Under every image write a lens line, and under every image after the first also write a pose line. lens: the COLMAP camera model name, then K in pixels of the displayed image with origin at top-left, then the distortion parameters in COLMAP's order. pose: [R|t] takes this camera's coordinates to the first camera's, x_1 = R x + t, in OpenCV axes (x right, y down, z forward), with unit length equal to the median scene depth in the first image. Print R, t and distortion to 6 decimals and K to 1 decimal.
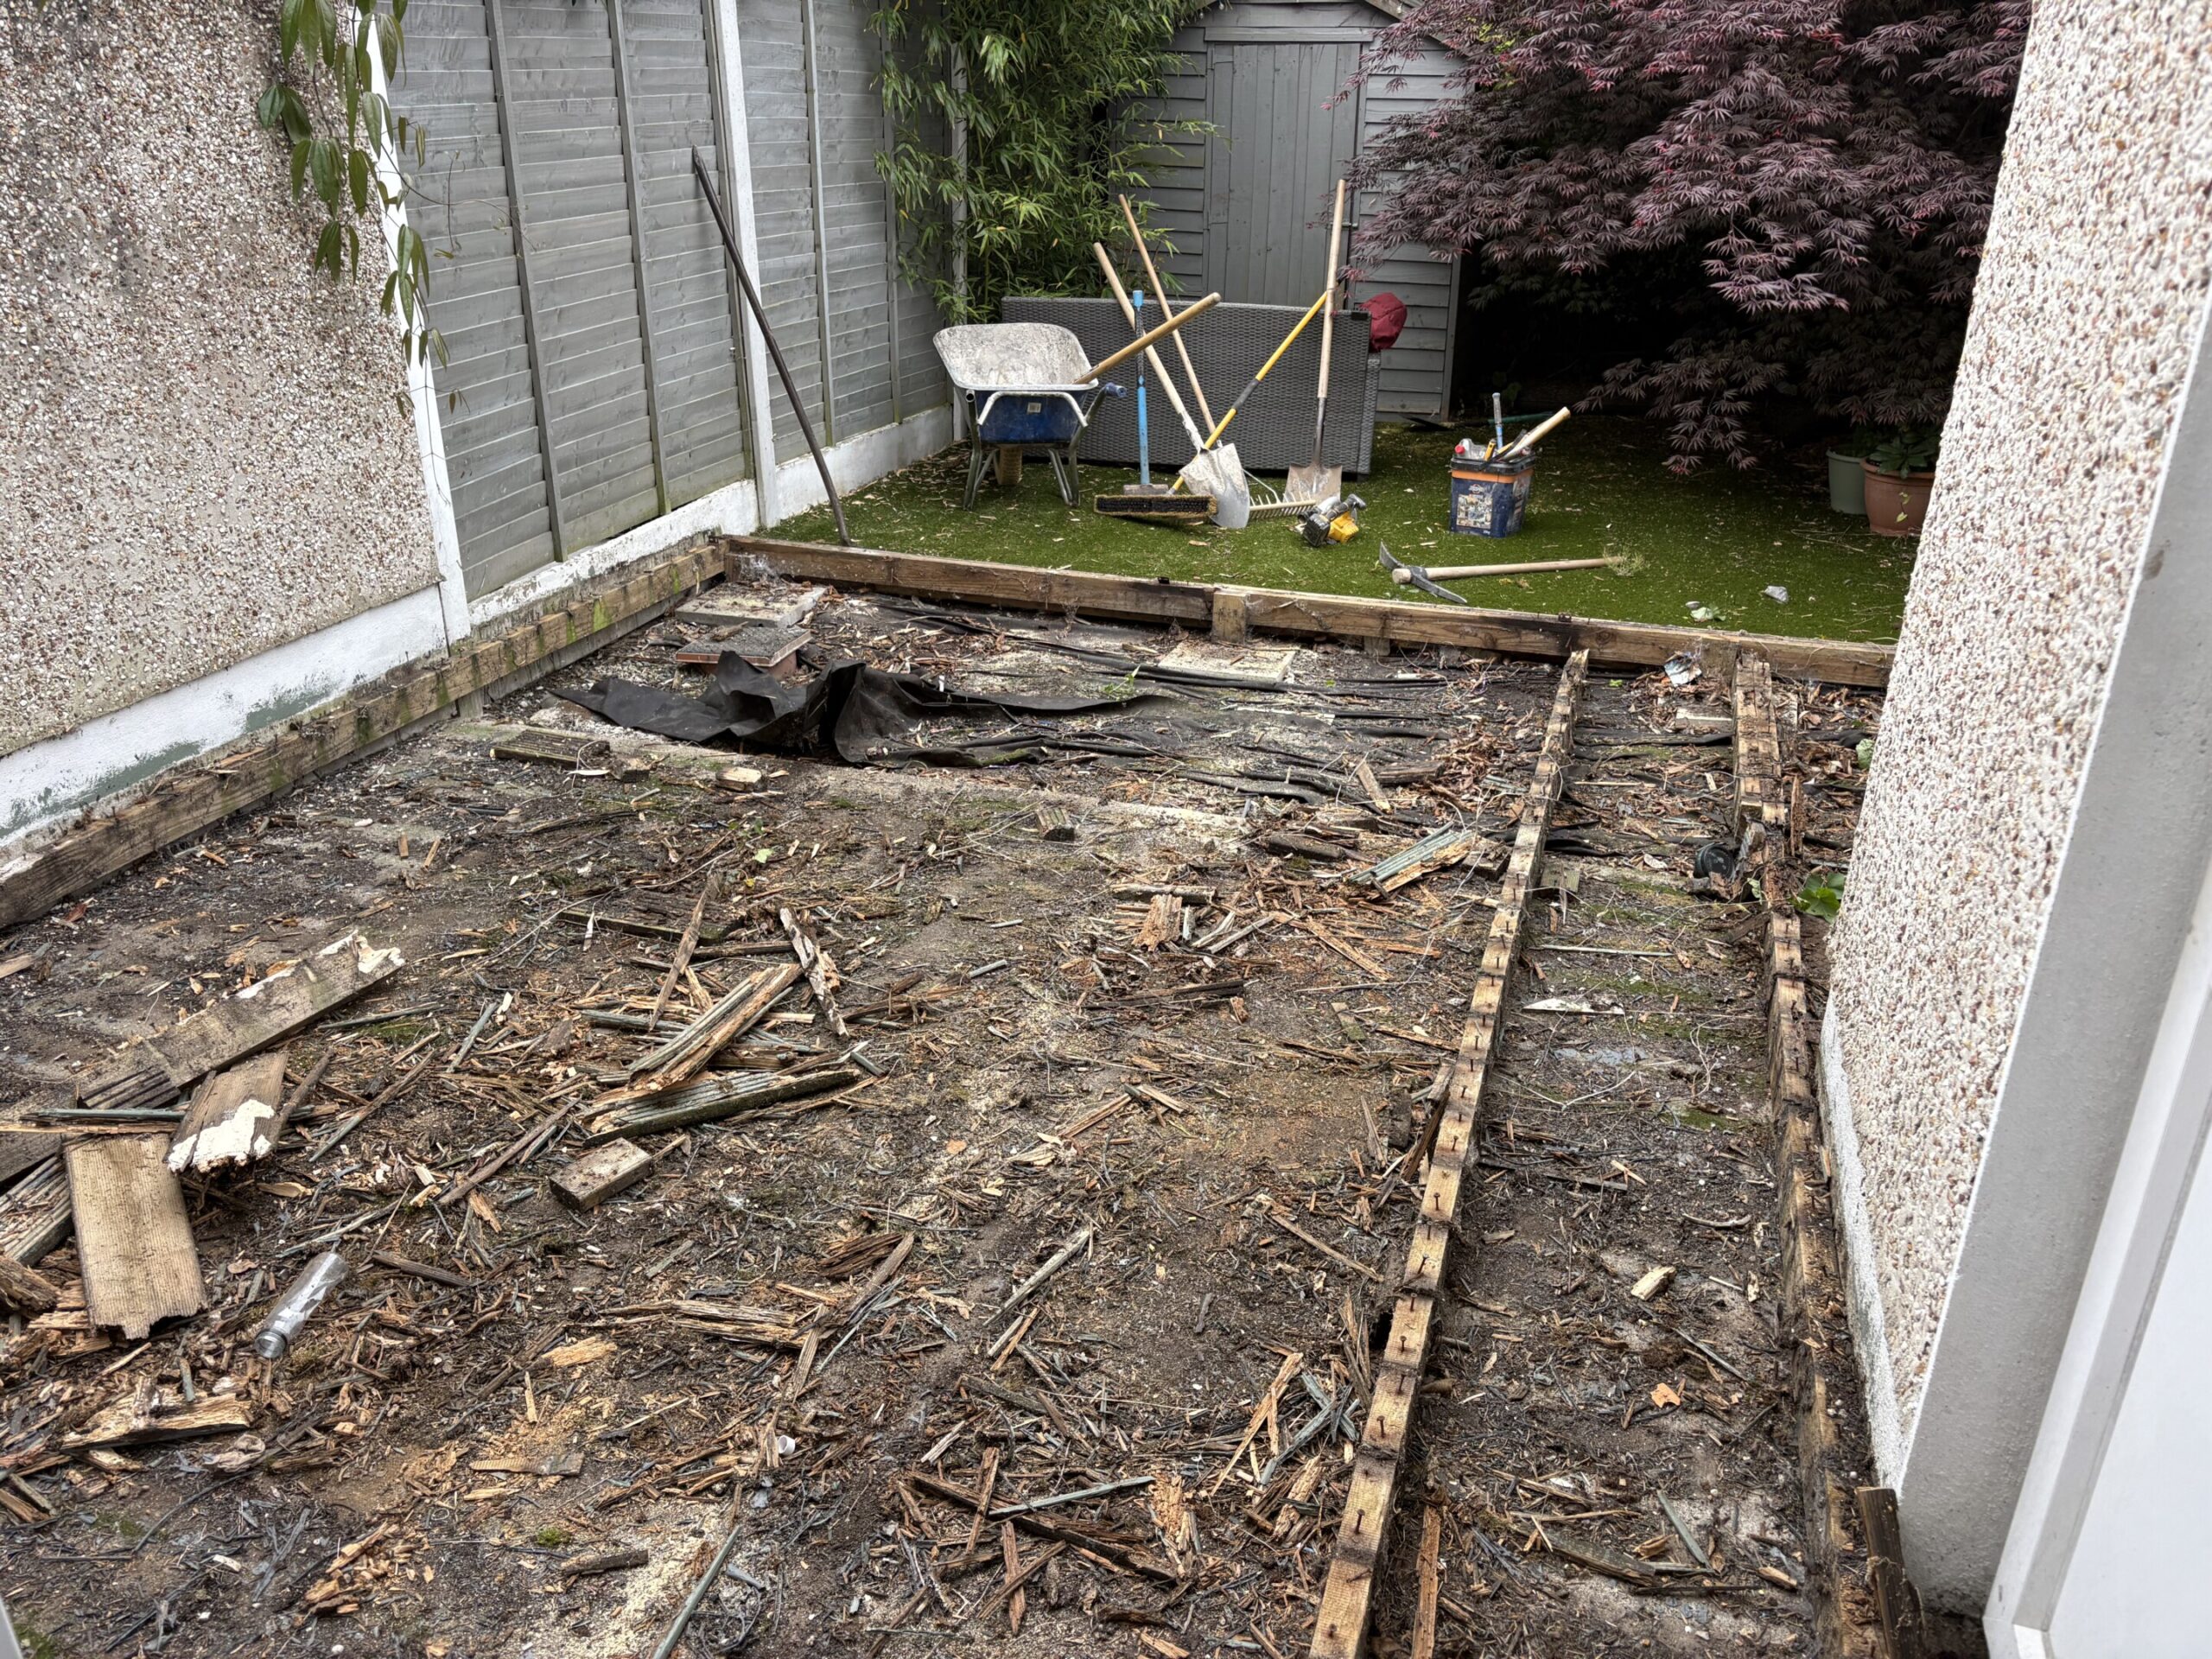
lens RADIAL K [[1662.9, 0, 1098.2], [0, 1662.9, 812.2], [0, 0, 1]] dist [0.046161, -0.048949]
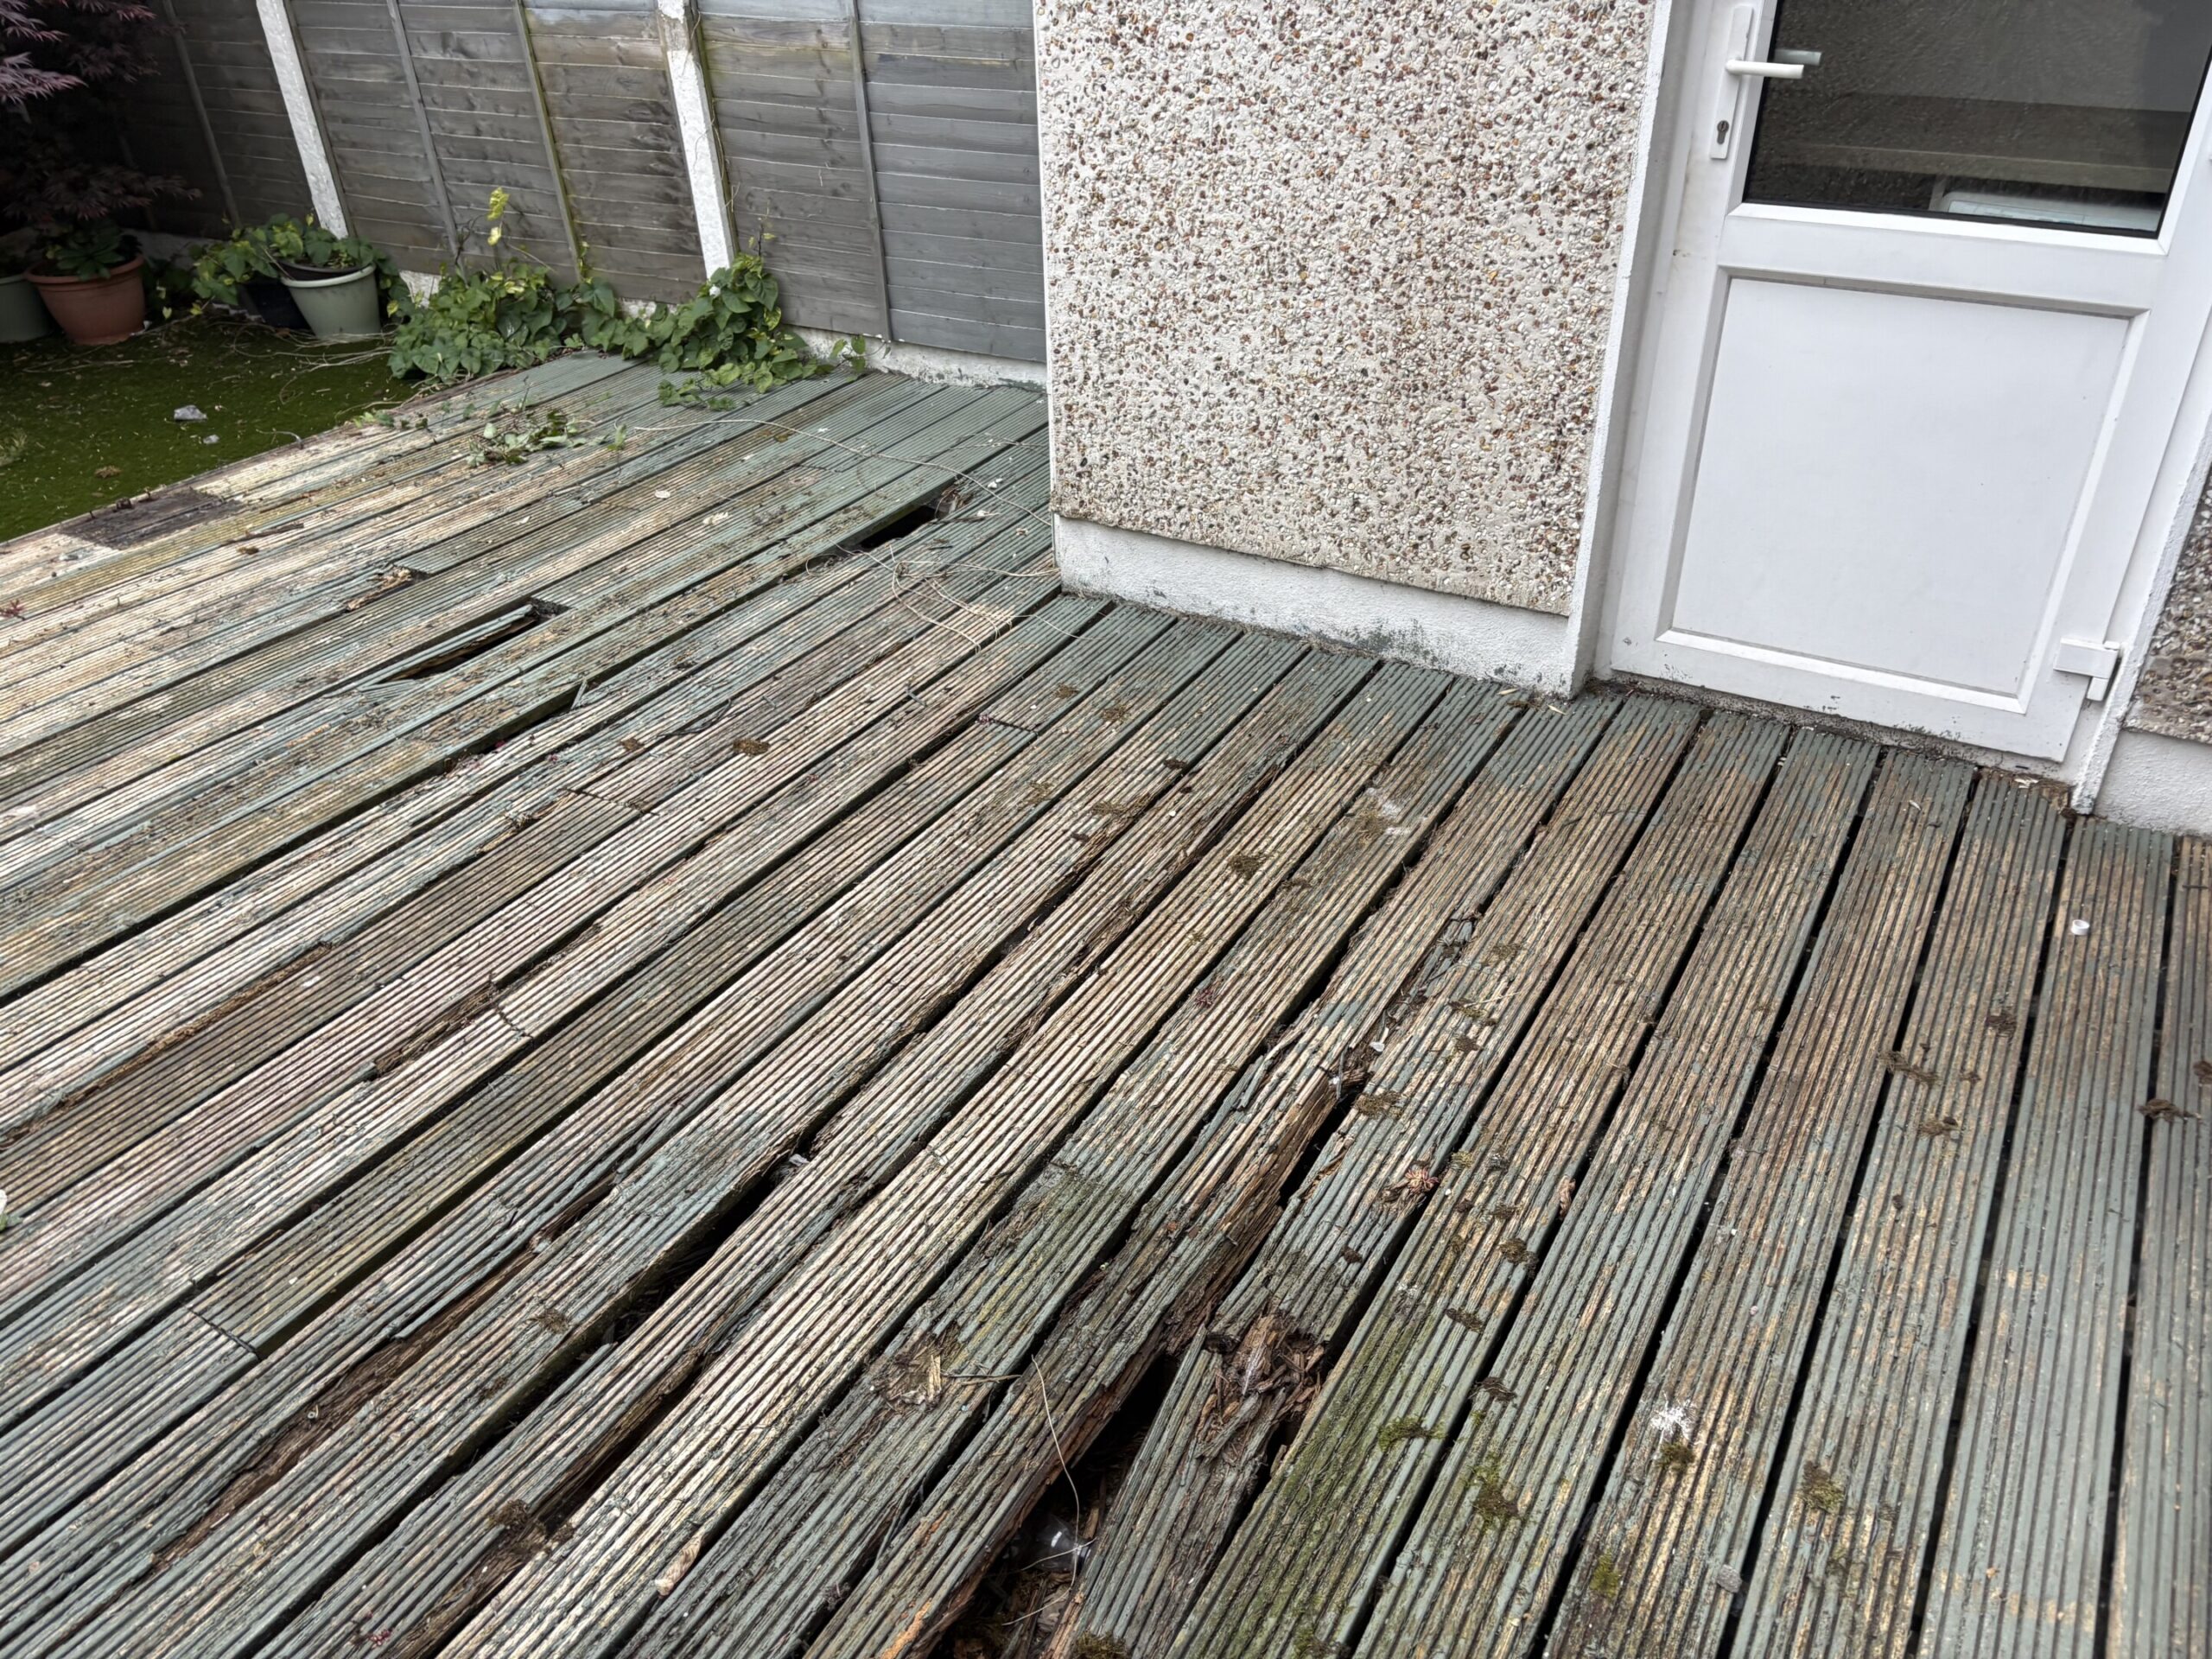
lens RADIAL K [[1662.9, 0, 1136.0], [0, 1662.9, 837.6], [0, 0, 1]] dist [0.046161, -0.048949]
pose [[0.202713, -0.528198, 0.824569, -0.410899], [0.408674, 0.810848, 0.418940, -0.126129], [-0.889884, 0.252055, 0.380230, 0.259555]]
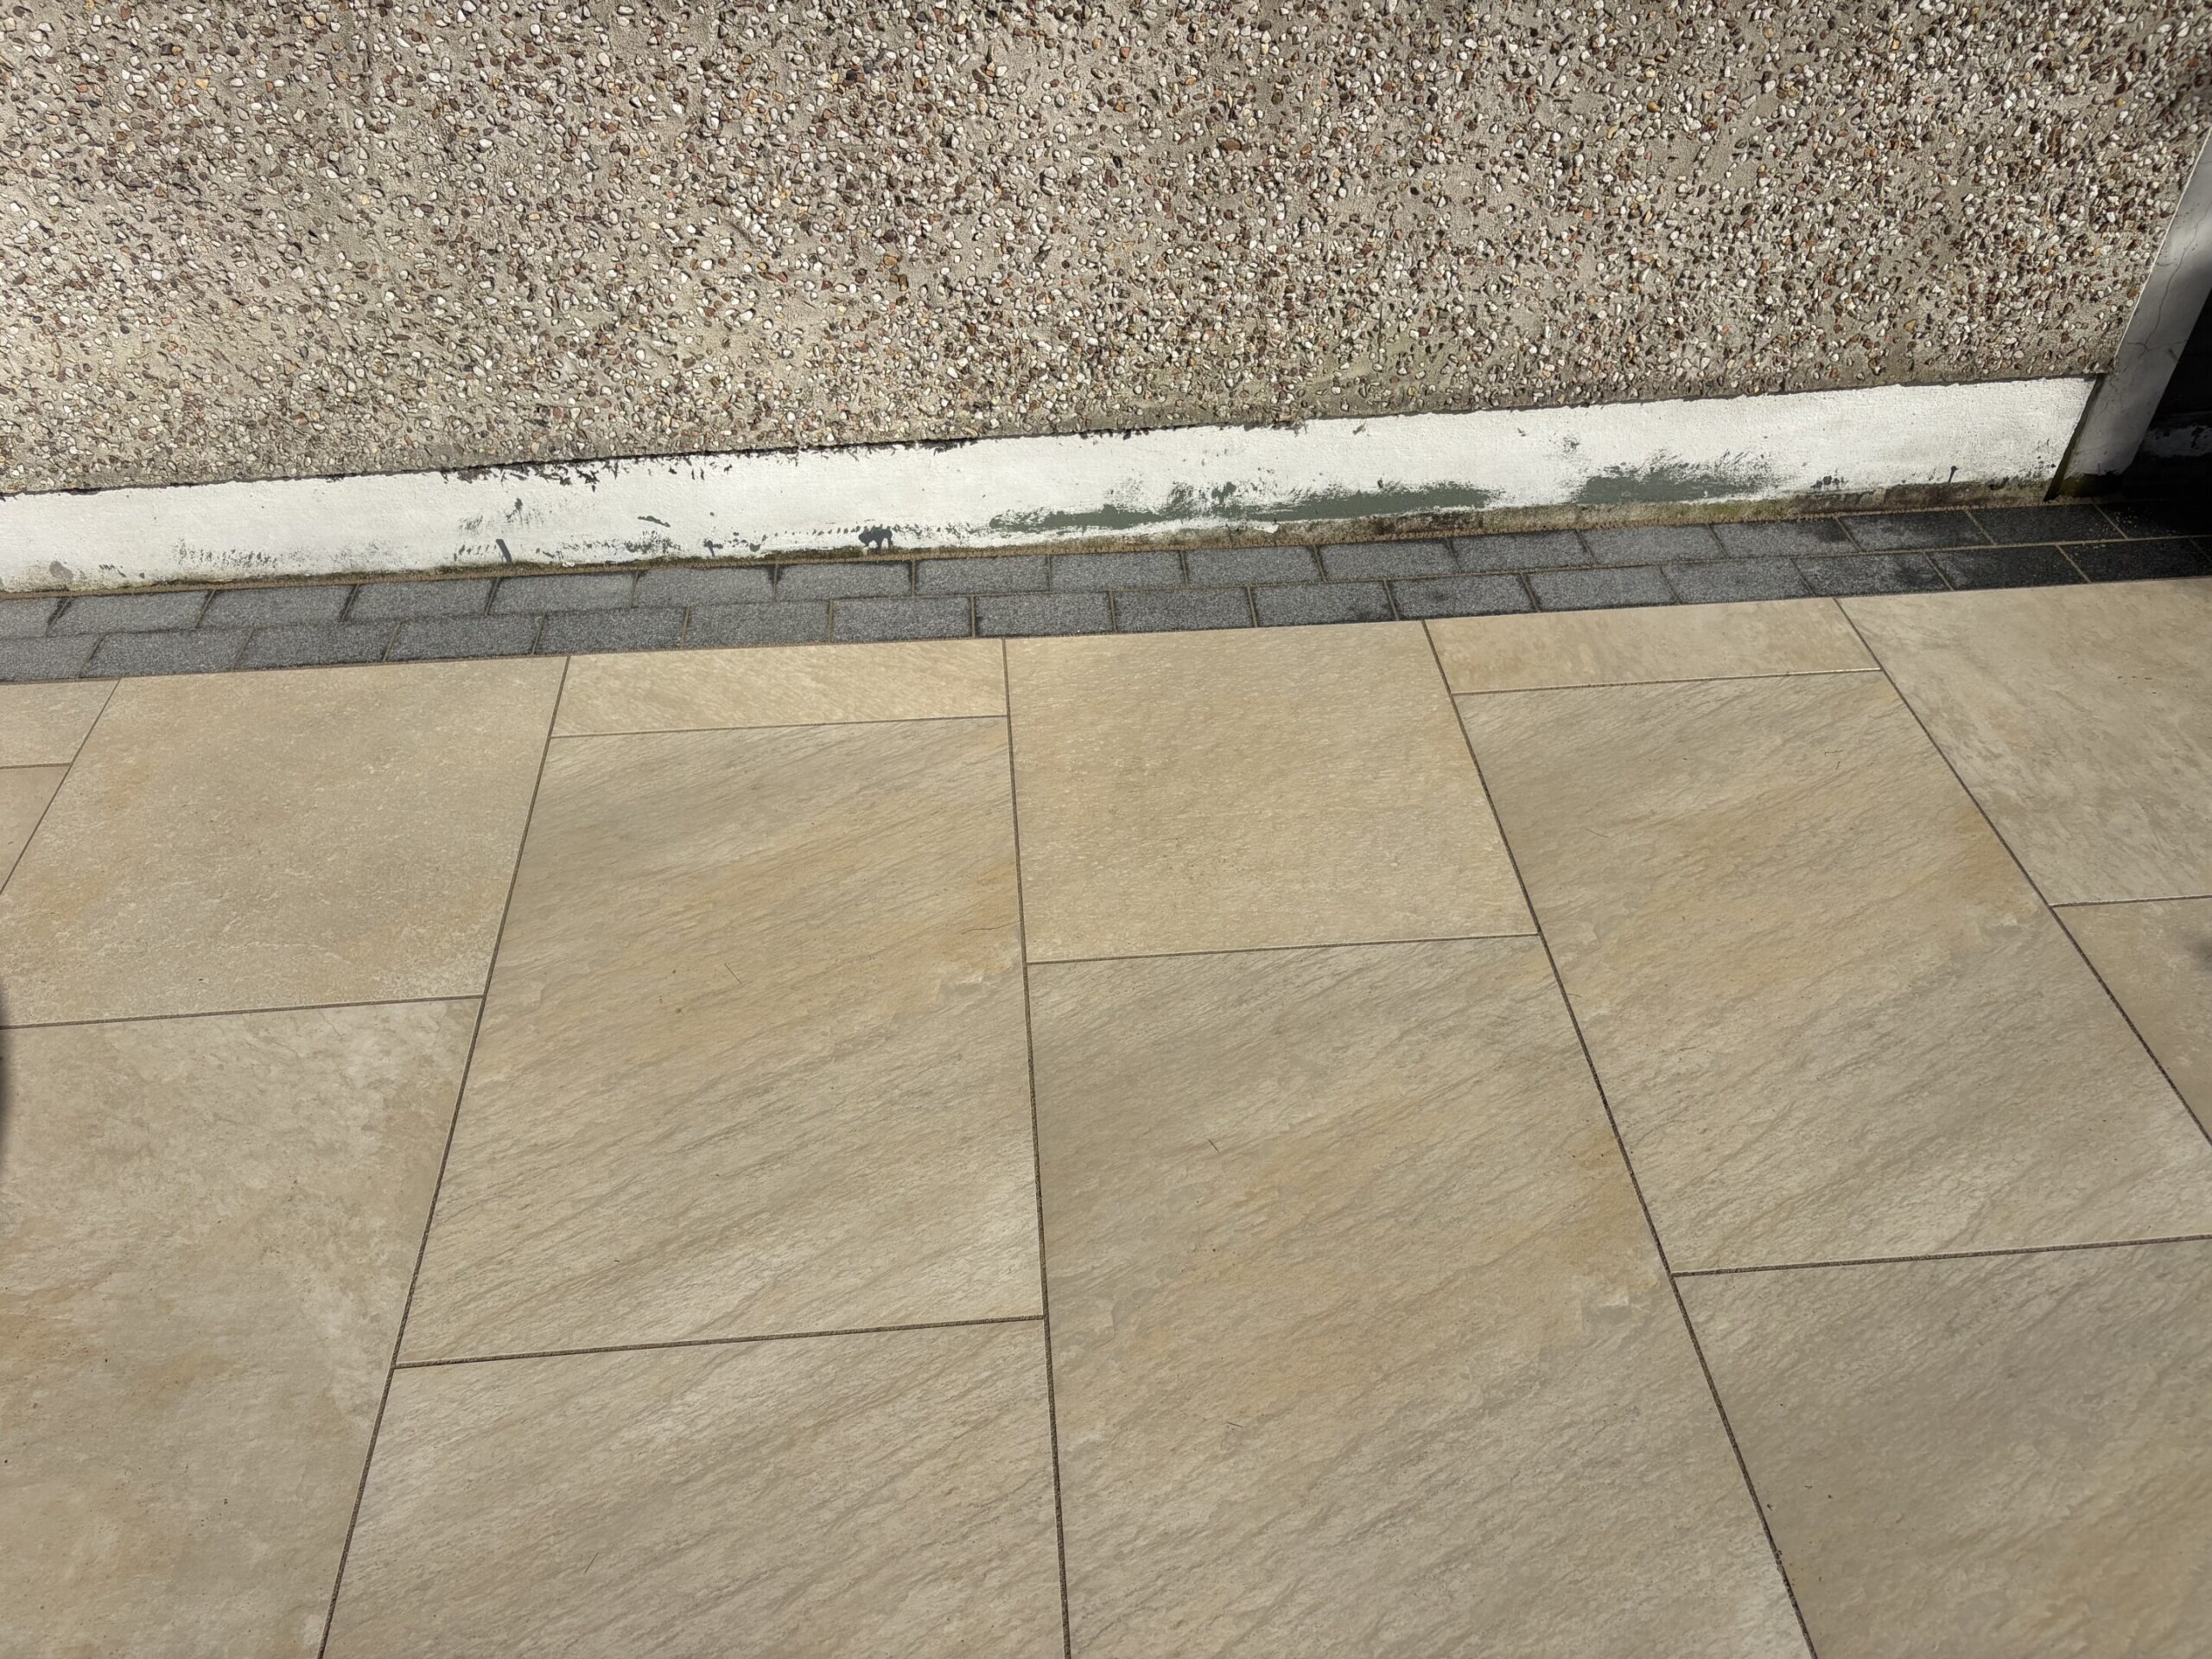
lens RADIAL K [[1662.9, 0, 1099.5], [0, 1662.9, 824.6], [0, 0, 1]] dist [0.046161, -0.048949]
pose [[0.375043, 0.624543, -0.685047, -0.050331], [-0.354521, 0.779442, 0.516512, -0.166331], [0.856538, 0.049149, 0.513738, 0.405079]]
